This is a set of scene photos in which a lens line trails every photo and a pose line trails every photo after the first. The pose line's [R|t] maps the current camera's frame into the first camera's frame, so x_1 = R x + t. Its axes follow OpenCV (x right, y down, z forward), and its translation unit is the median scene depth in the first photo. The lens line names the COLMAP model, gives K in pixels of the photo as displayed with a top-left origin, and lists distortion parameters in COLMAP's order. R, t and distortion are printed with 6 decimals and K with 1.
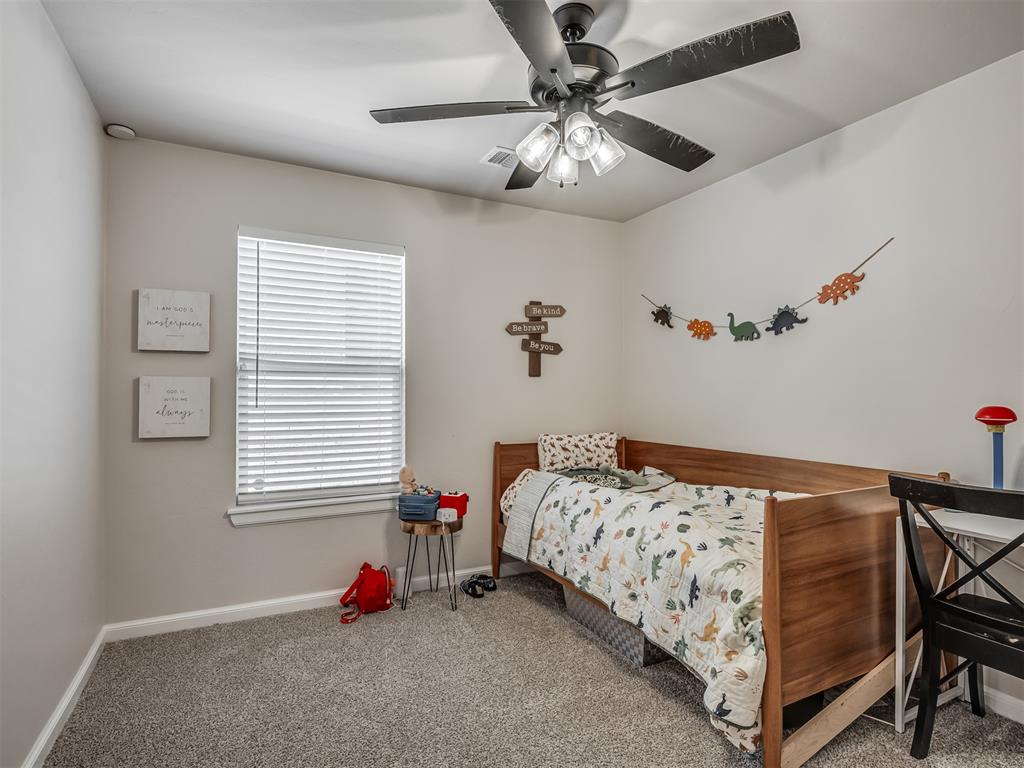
lens RADIAL K [[538.7, 0, 507.4], [0, 538.7, 383.3], [0, 0, 1]] dist [0.000673, 0.001766]
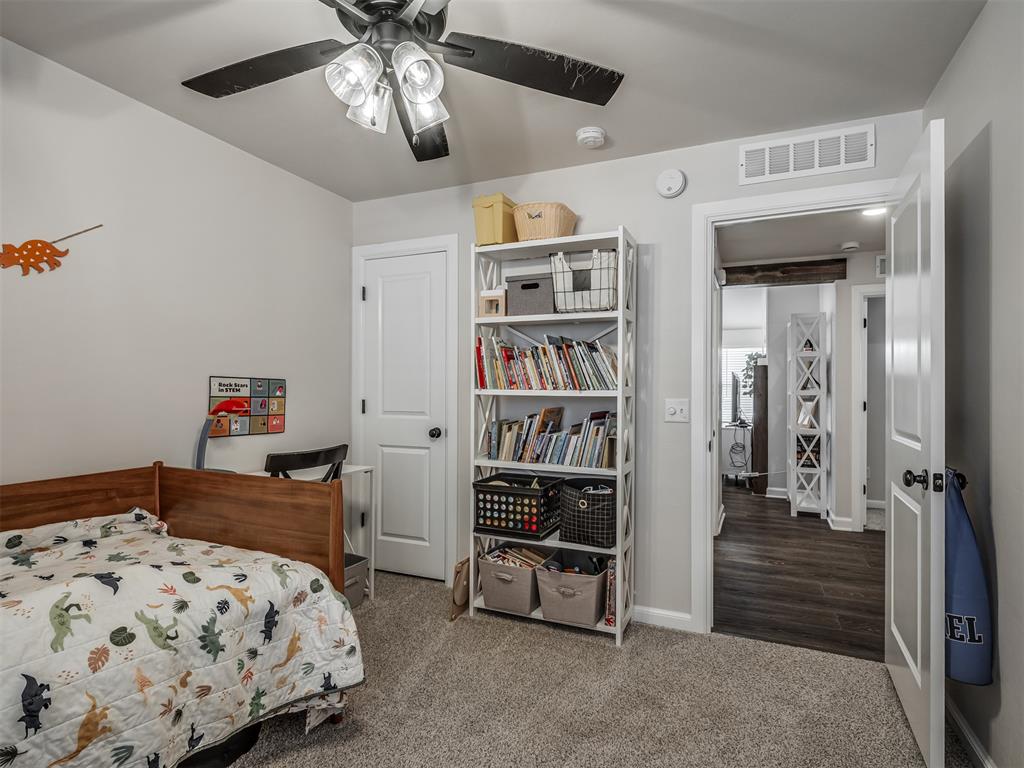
lens RADIAL K [[538.7, 0, 522.9], [0, 538.7, 386.5], [0, 0, 1]] dist [0.000673, 0.001766]
pose [[-0.634966, -0.003428, 0.772533, -0.807213], [-0.013195, 0.999892, -0.006409, 0.014831], [-0.772428, -0.014263, -0.634943, 1.737907]]
